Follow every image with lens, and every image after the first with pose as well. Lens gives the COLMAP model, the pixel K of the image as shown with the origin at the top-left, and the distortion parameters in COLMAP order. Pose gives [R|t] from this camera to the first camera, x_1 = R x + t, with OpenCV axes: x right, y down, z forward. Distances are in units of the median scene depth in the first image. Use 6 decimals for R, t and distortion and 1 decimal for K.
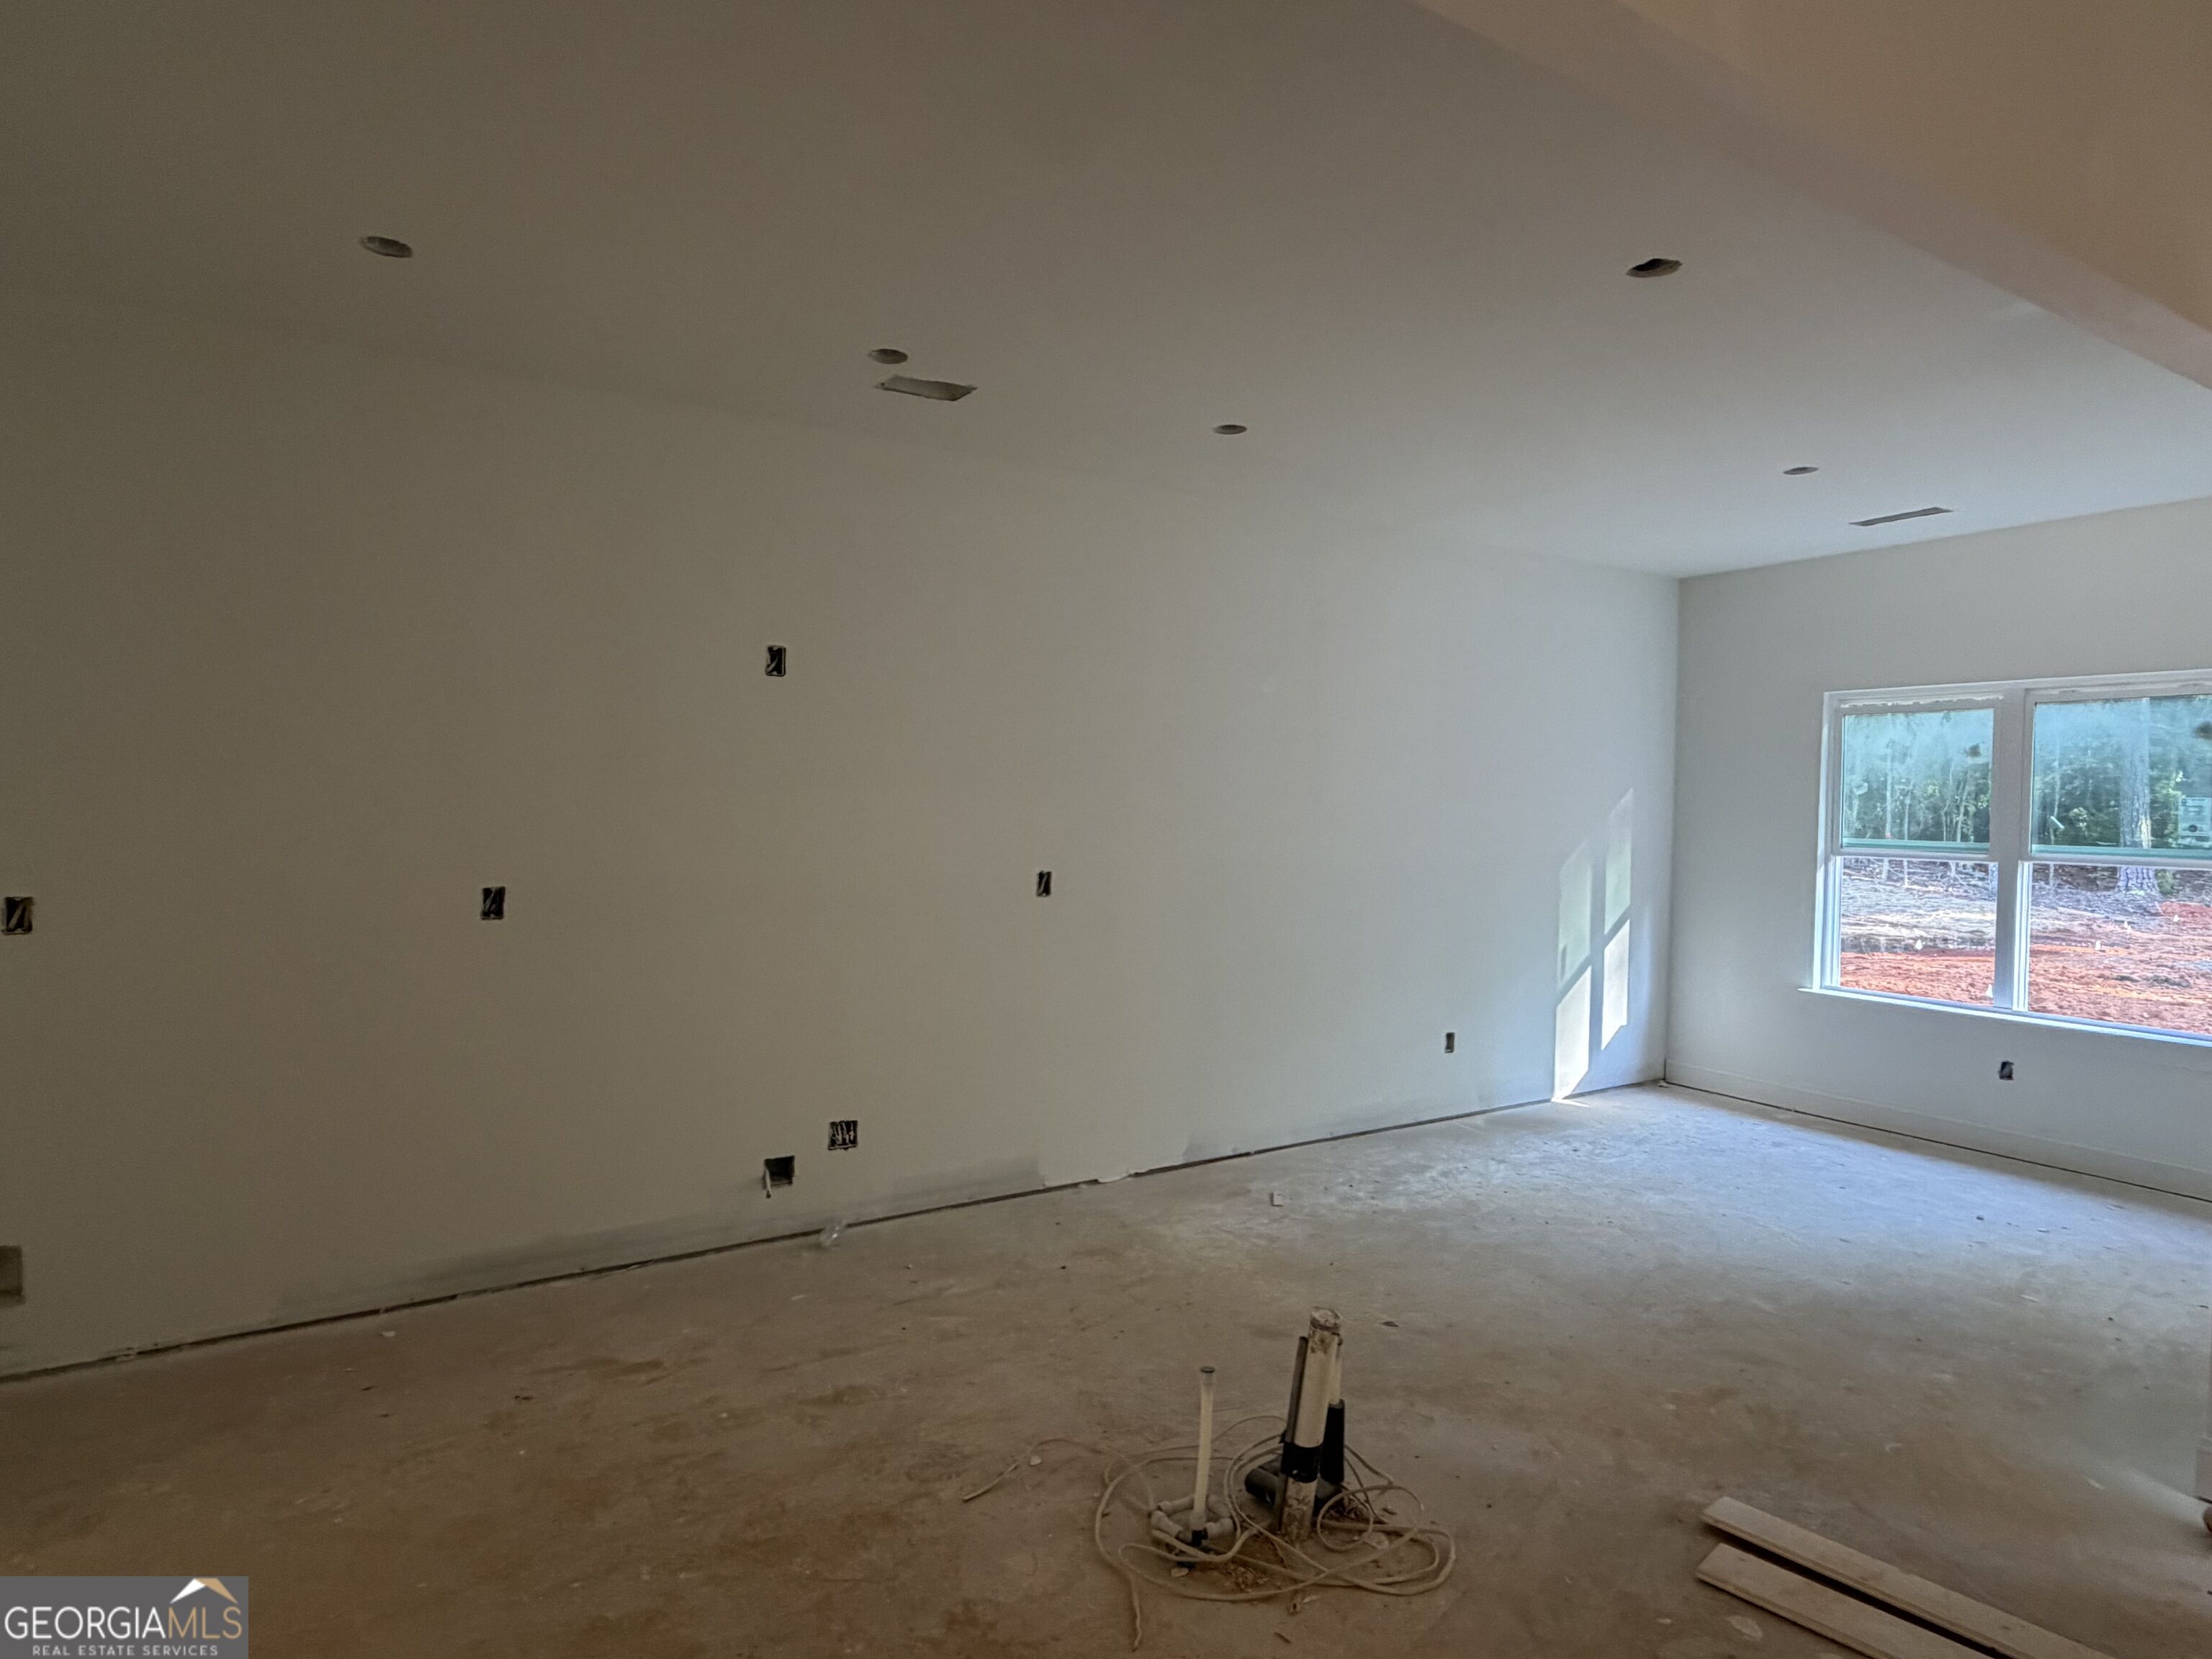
lens RADIAL K [[1251.2, 0, 1122.6], [0, 1251.2, 834.5], [0, 0, 1]] dist [-0.005837, 0.004316]
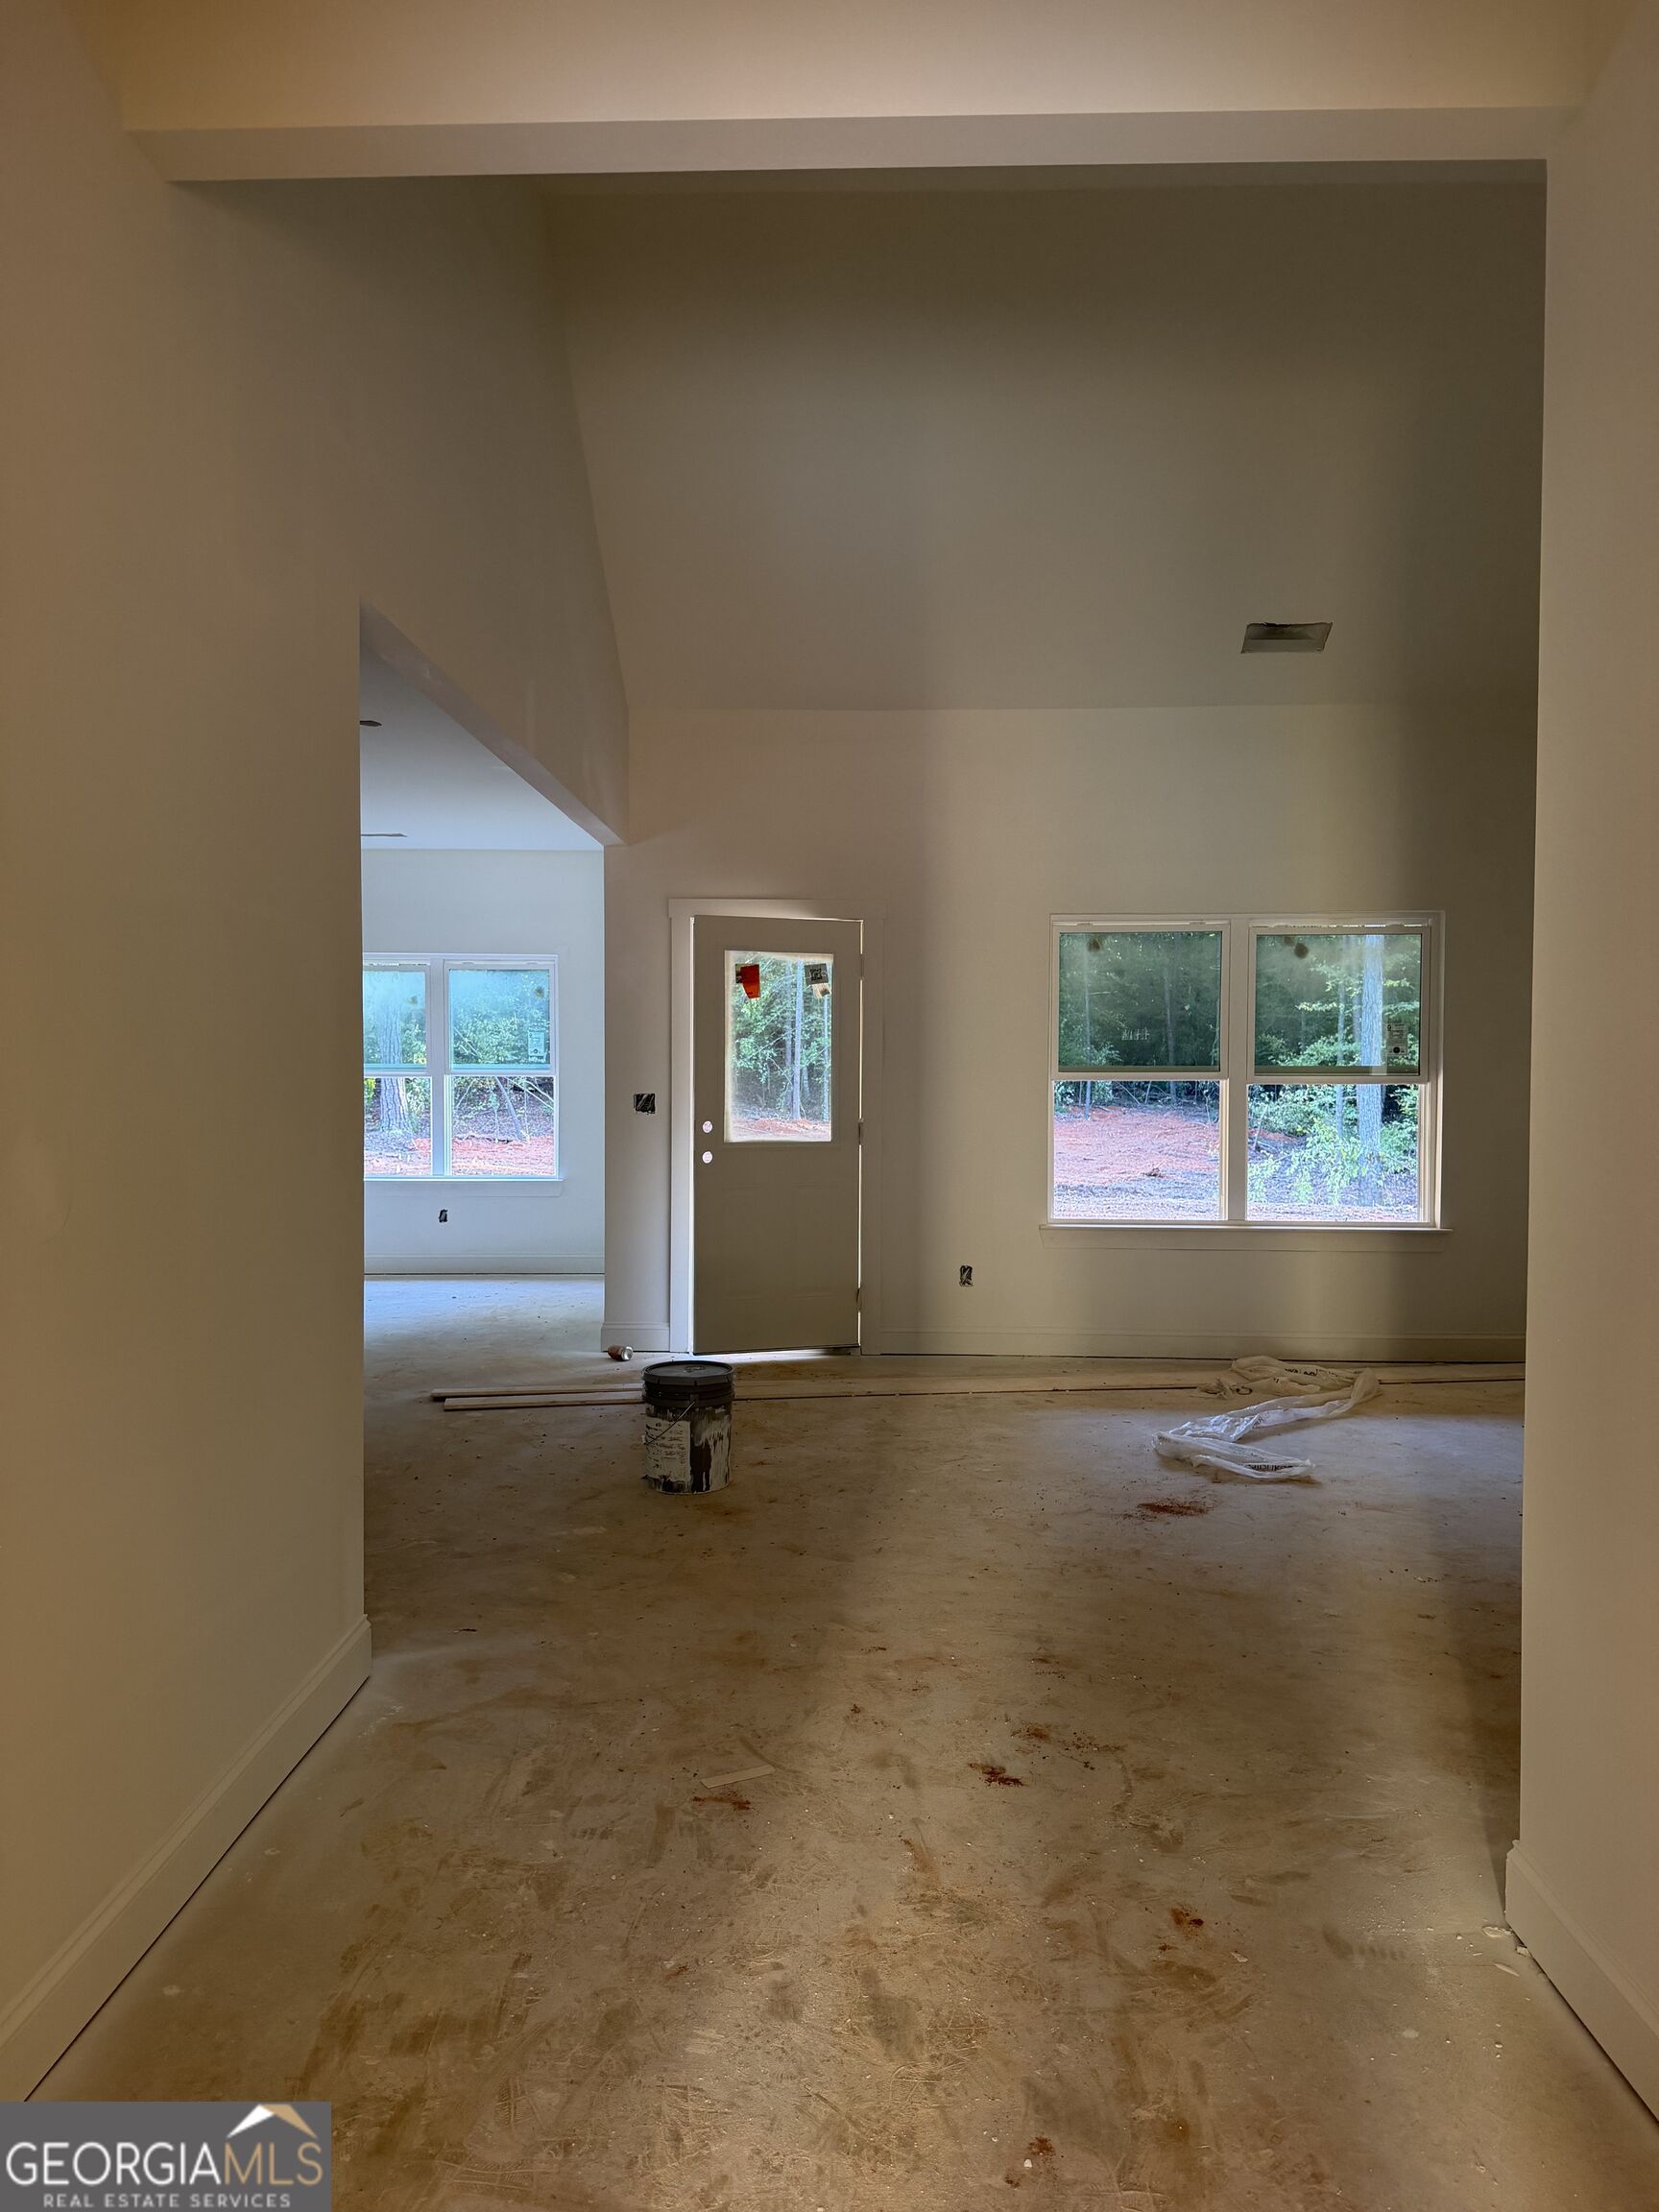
lens RADIAL K [[1534.3, 0, 786.2], [0, 1534.3, 1102.0], [0, 0, 1]] dist [0.059280, -0.075415]
pose [[0.578187, -0.033355, 0.815222, -0.575910], [0.032294, 0.999317, 0.017983, 0.035314], [-0.815265, 0.015929, 0.578870, -0.417938]]
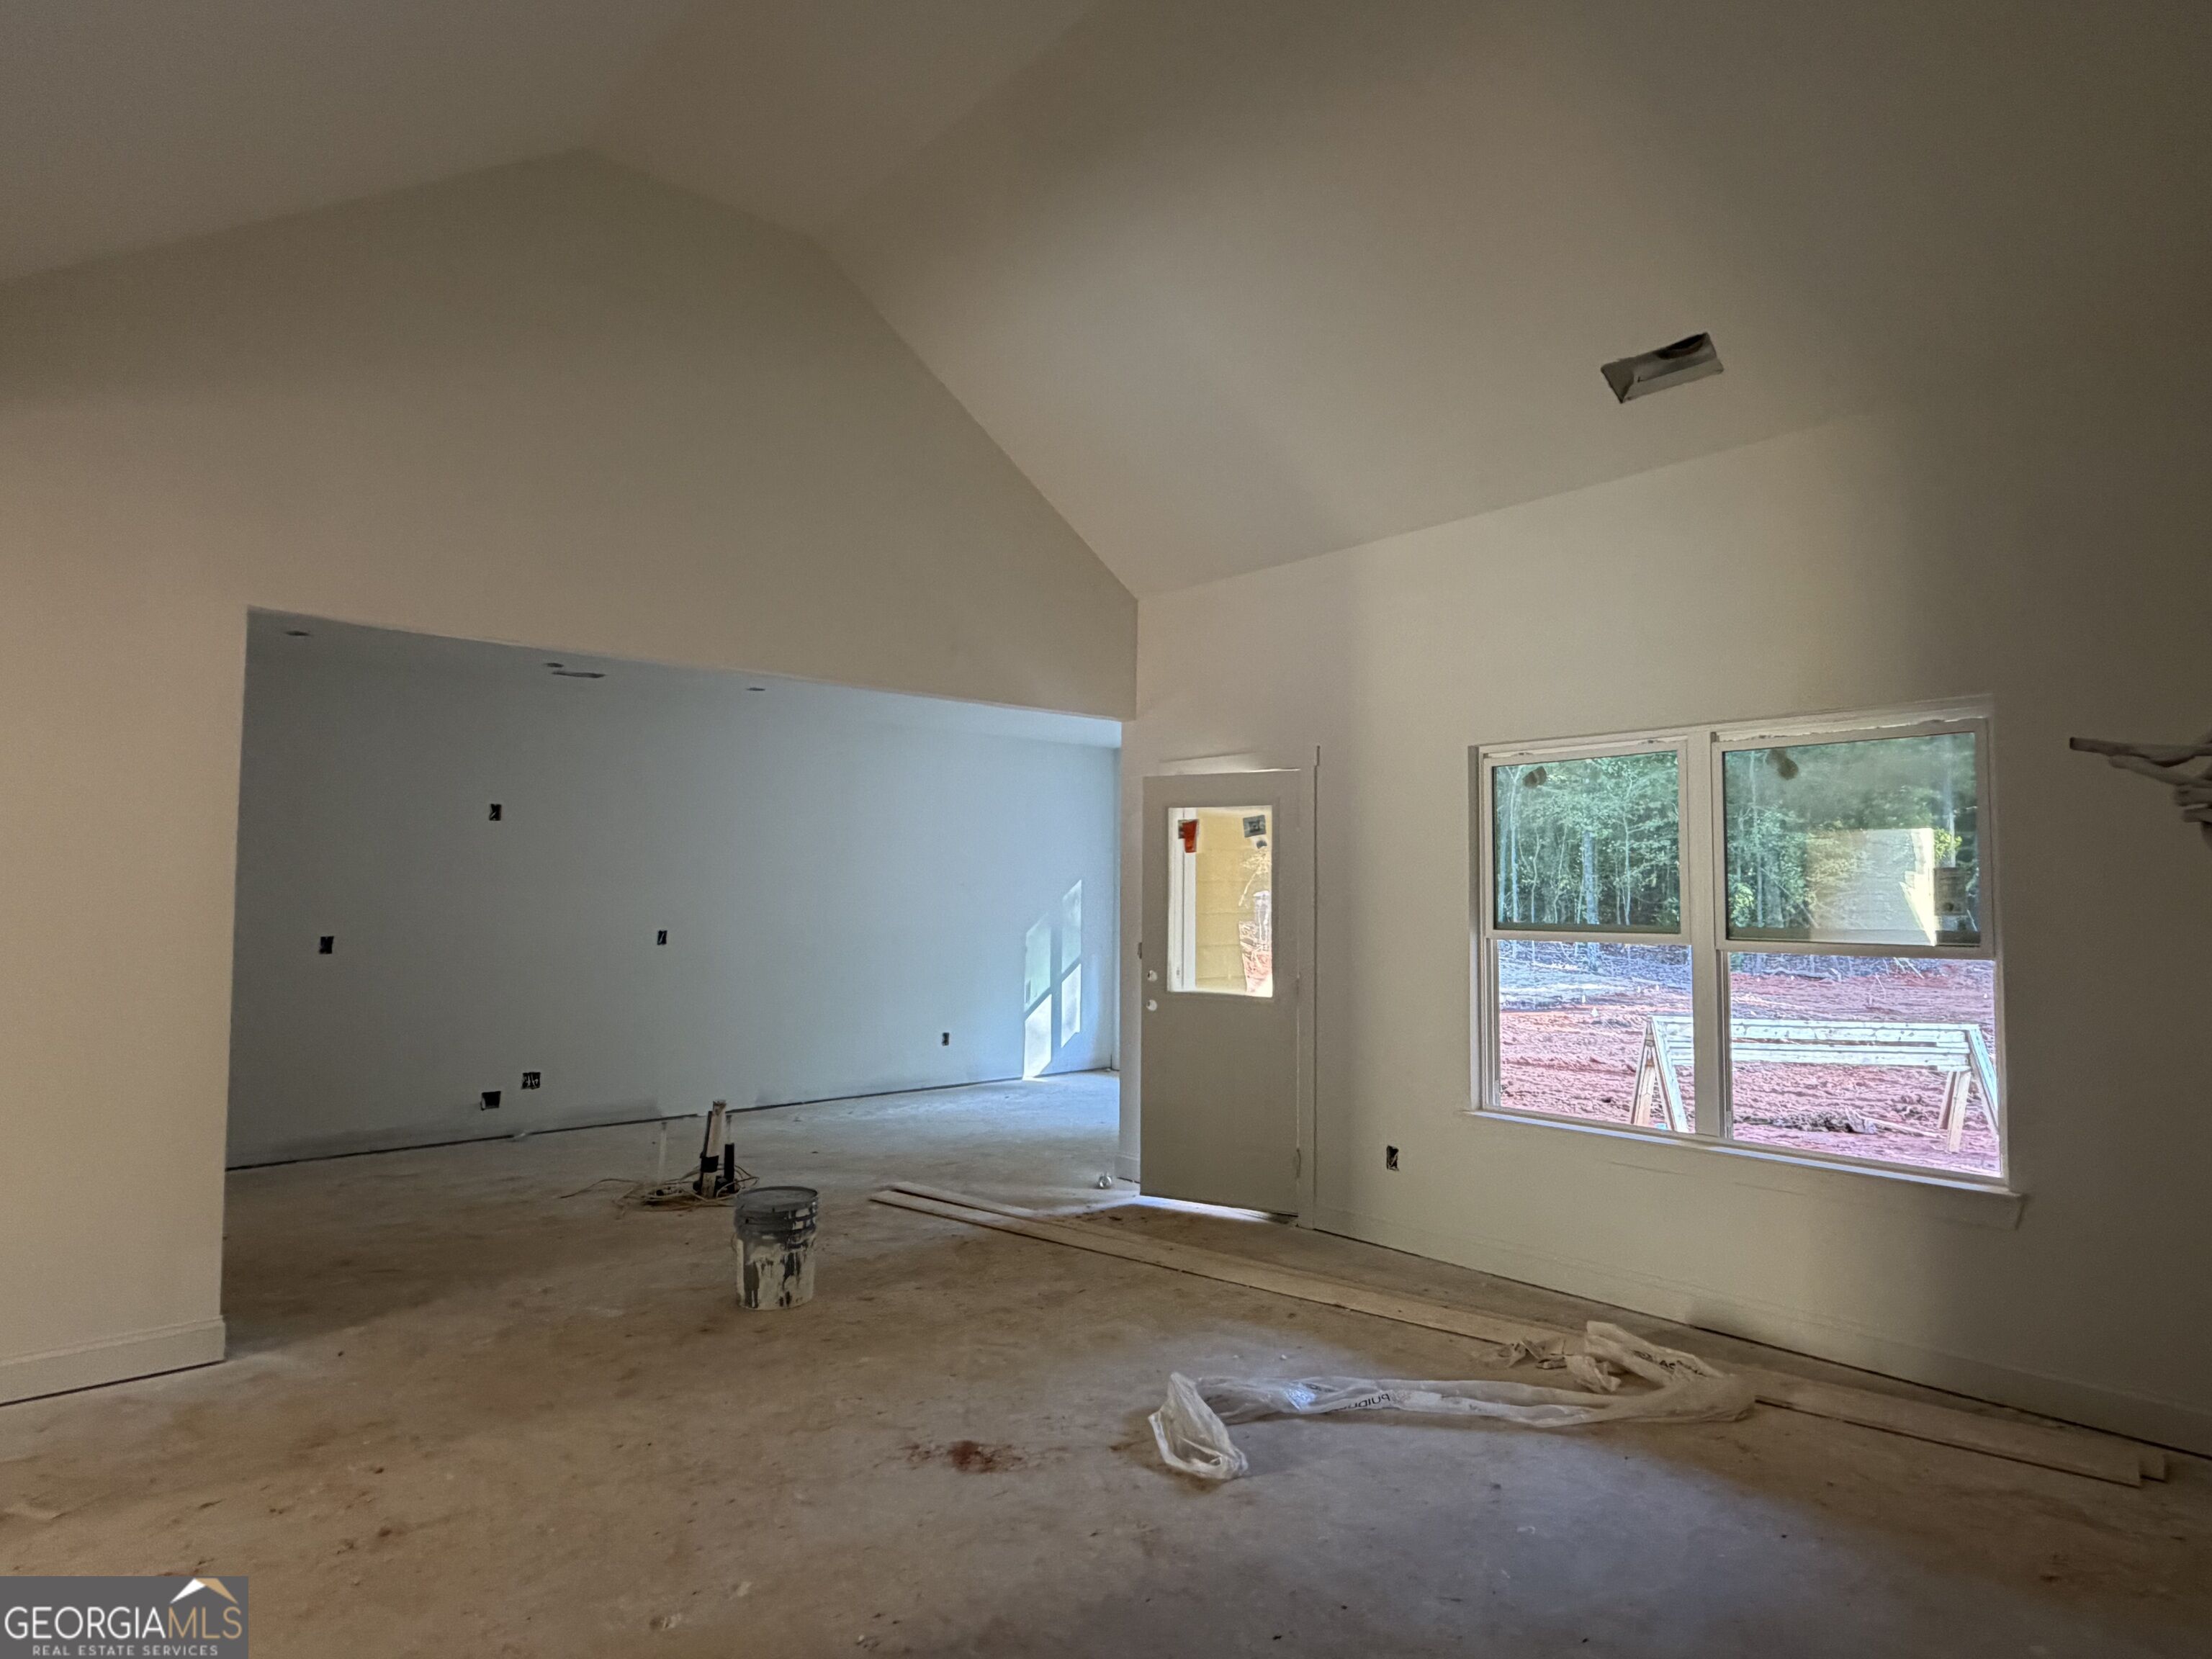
lens RADIAL K [[1251.2, 0, 1109.5], [0, 1251.2, 833.9], [0, 0, 1]] dist [-0.005837, 0.004316]
pose [[0.988811, -0.002520, 0.149152, 0.262316], [0.014577, 0.996704, -0.079802, 0.039770], [-0.148459, 0.081083, 0.985589, -0.720922]]
